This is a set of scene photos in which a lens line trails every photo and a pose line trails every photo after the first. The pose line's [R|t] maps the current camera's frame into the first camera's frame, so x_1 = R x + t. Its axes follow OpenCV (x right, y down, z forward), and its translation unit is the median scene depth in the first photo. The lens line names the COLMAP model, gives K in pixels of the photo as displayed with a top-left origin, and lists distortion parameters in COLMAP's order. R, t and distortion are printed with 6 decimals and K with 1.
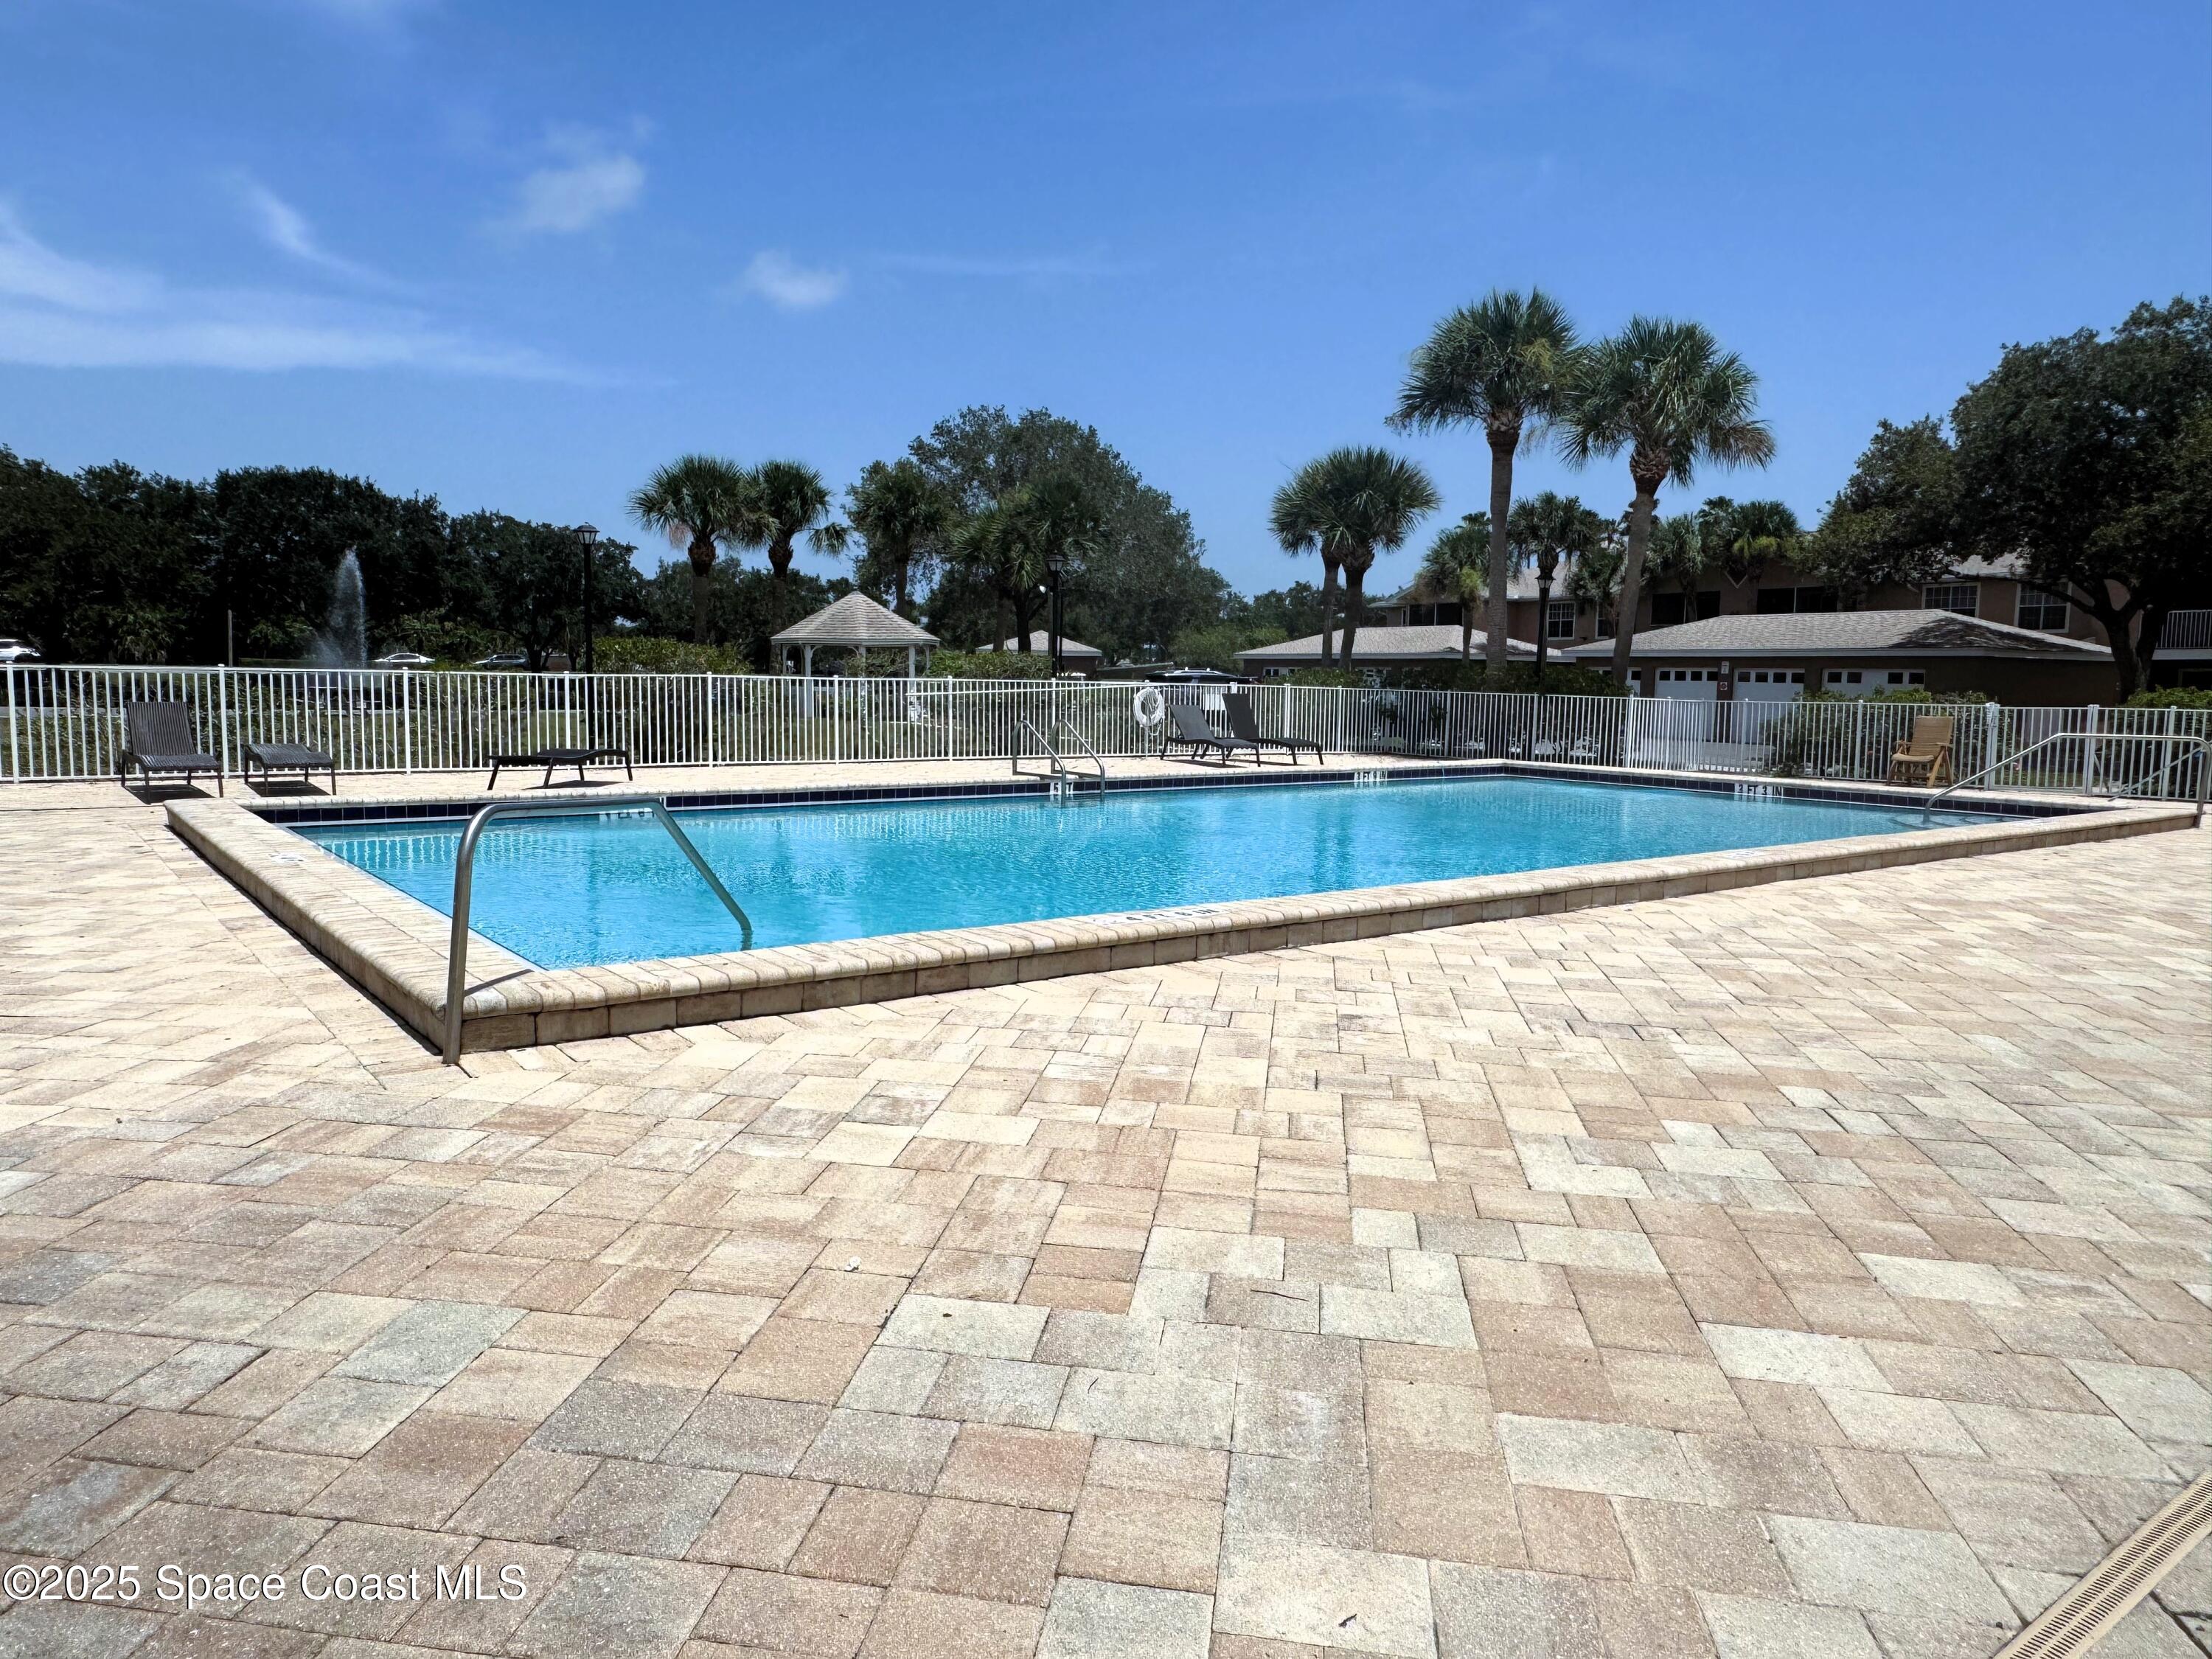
lens RADIAL K [[1485.7, 0, 1102.8], [0, 1485.7, 828.0], [0, 0, 1]] dist [-0.006747, -0.000395]
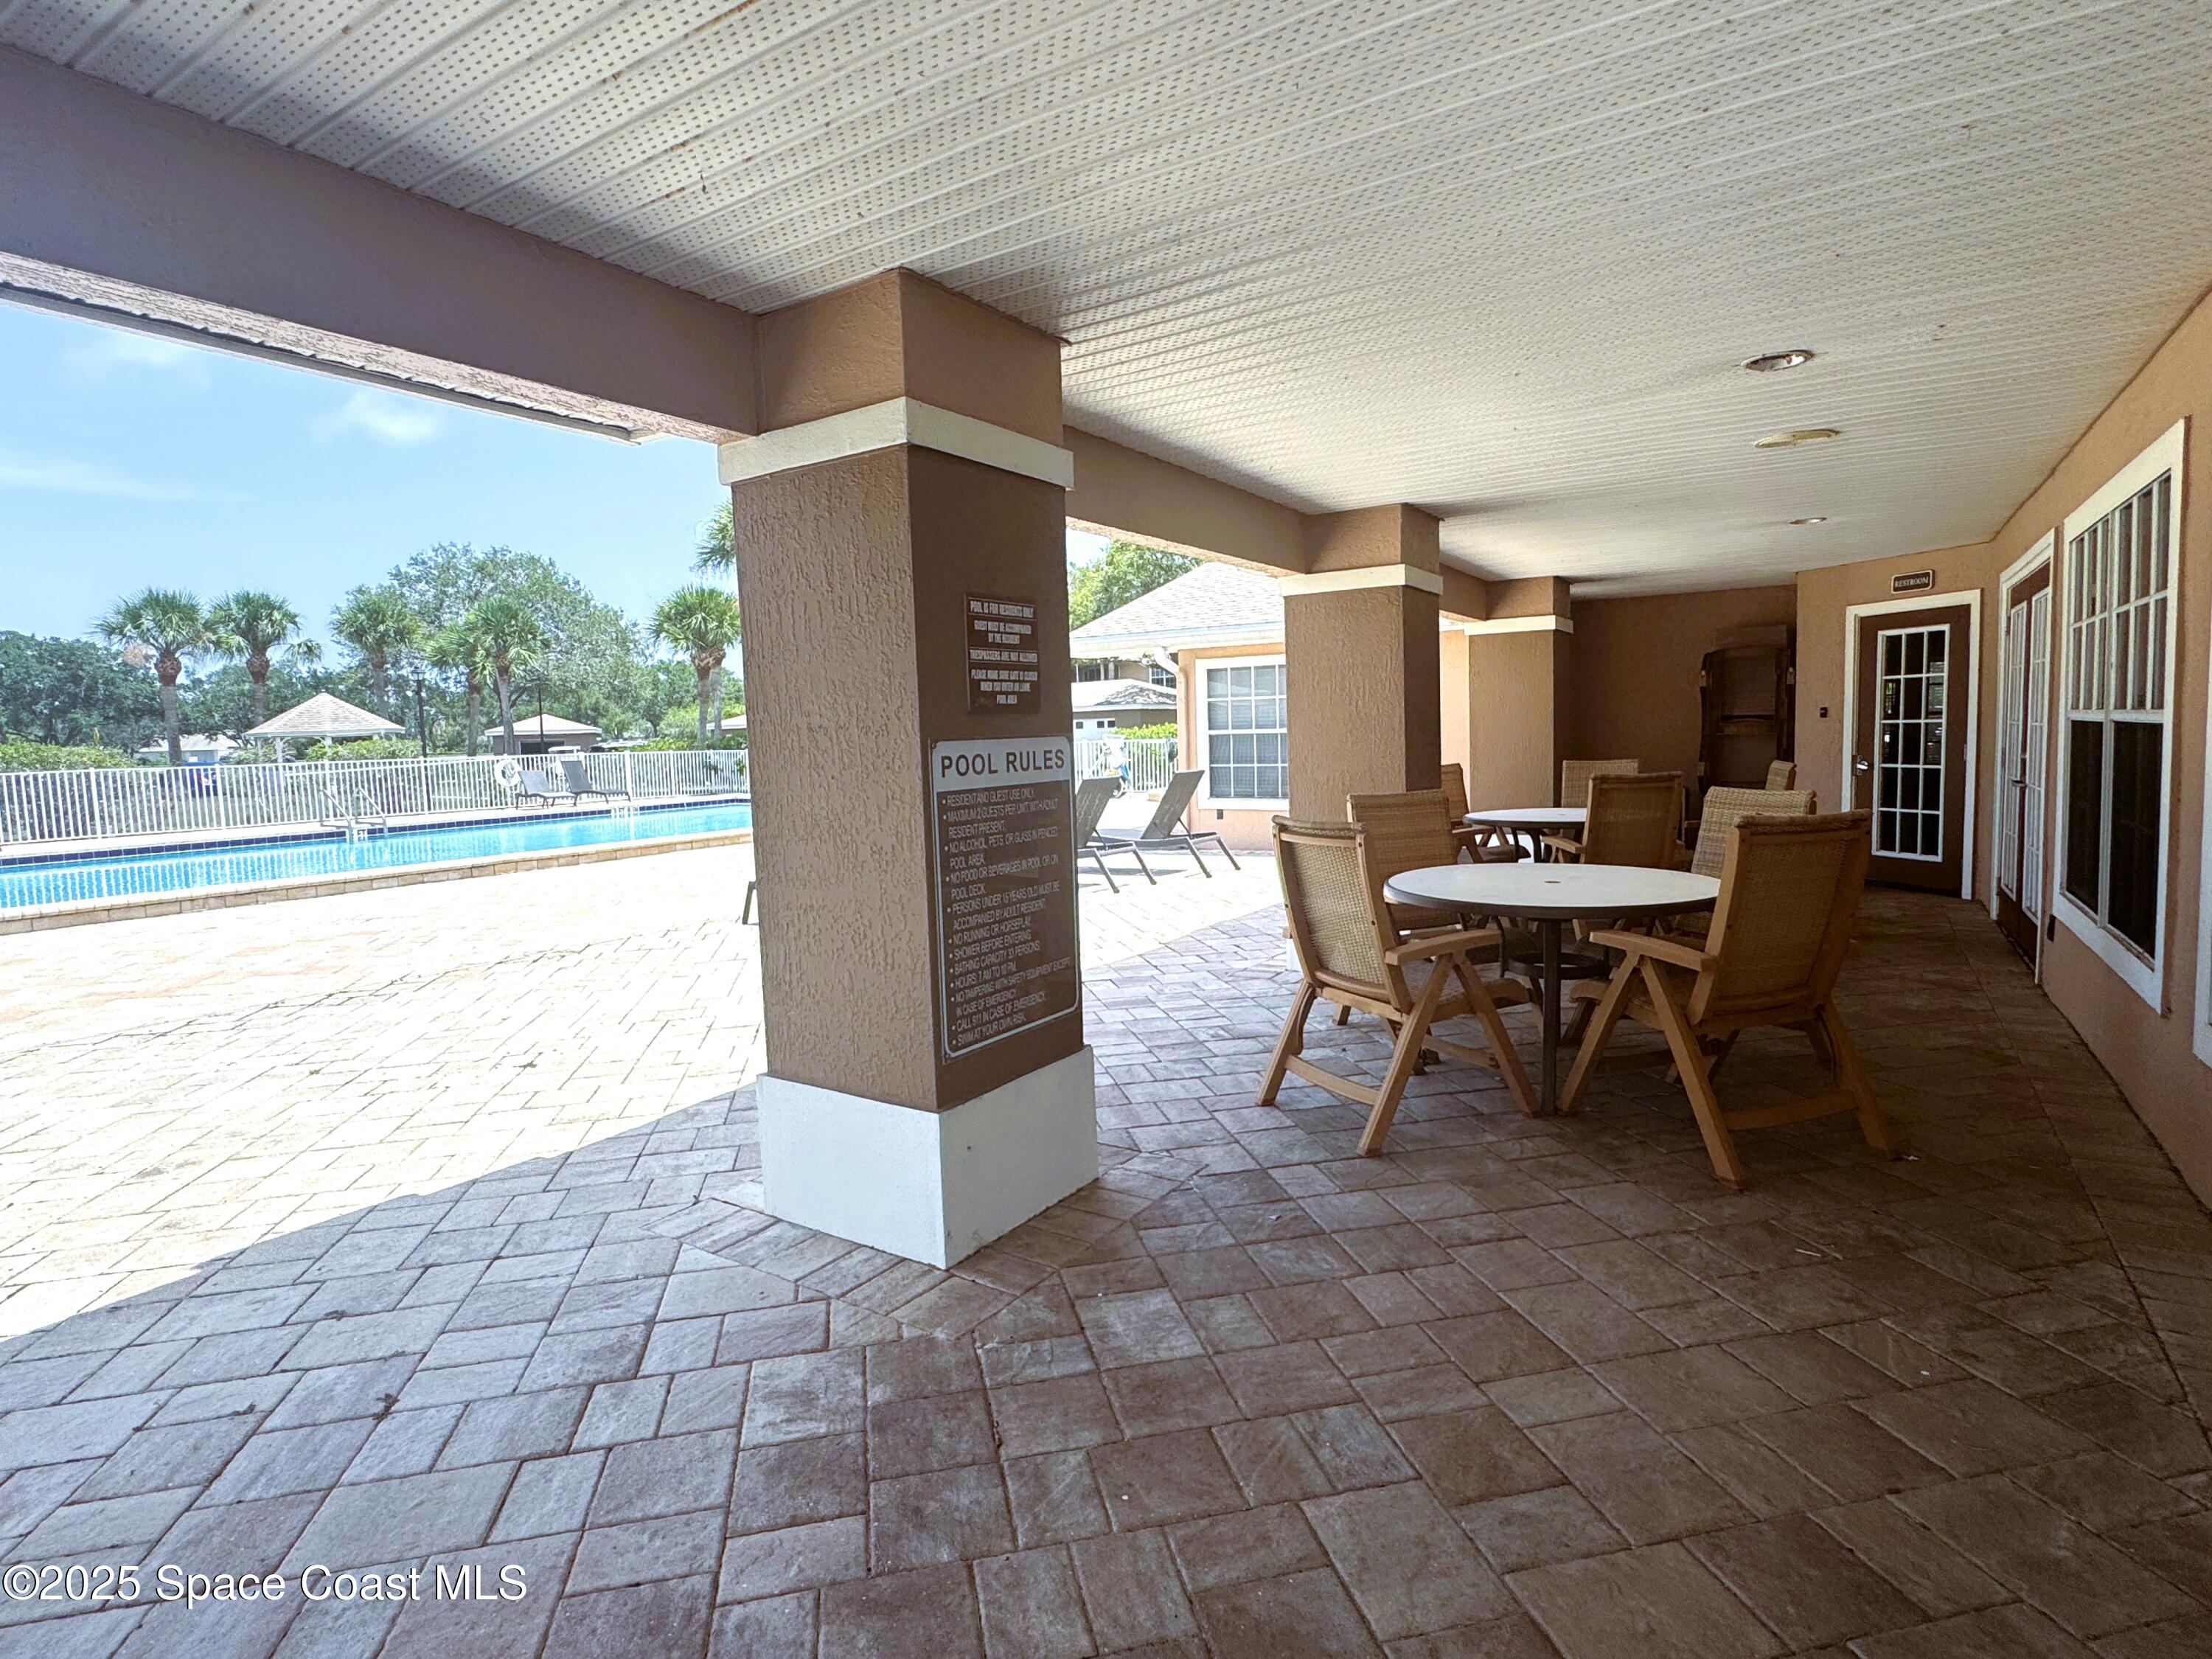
lens RADIAL K [[1156.1, 0, 1105.4], [0, 1156.1, 826.3], [0, 0, 1]] dist [-0.000225, -0.000294]
pose [[0.938720, -0.075123, 0.336396, 0.110020], [0.082440, 0.996568, -0.007499, 0.013895], [-0.334678, 0.034772, 0.941691, -0.132792]]
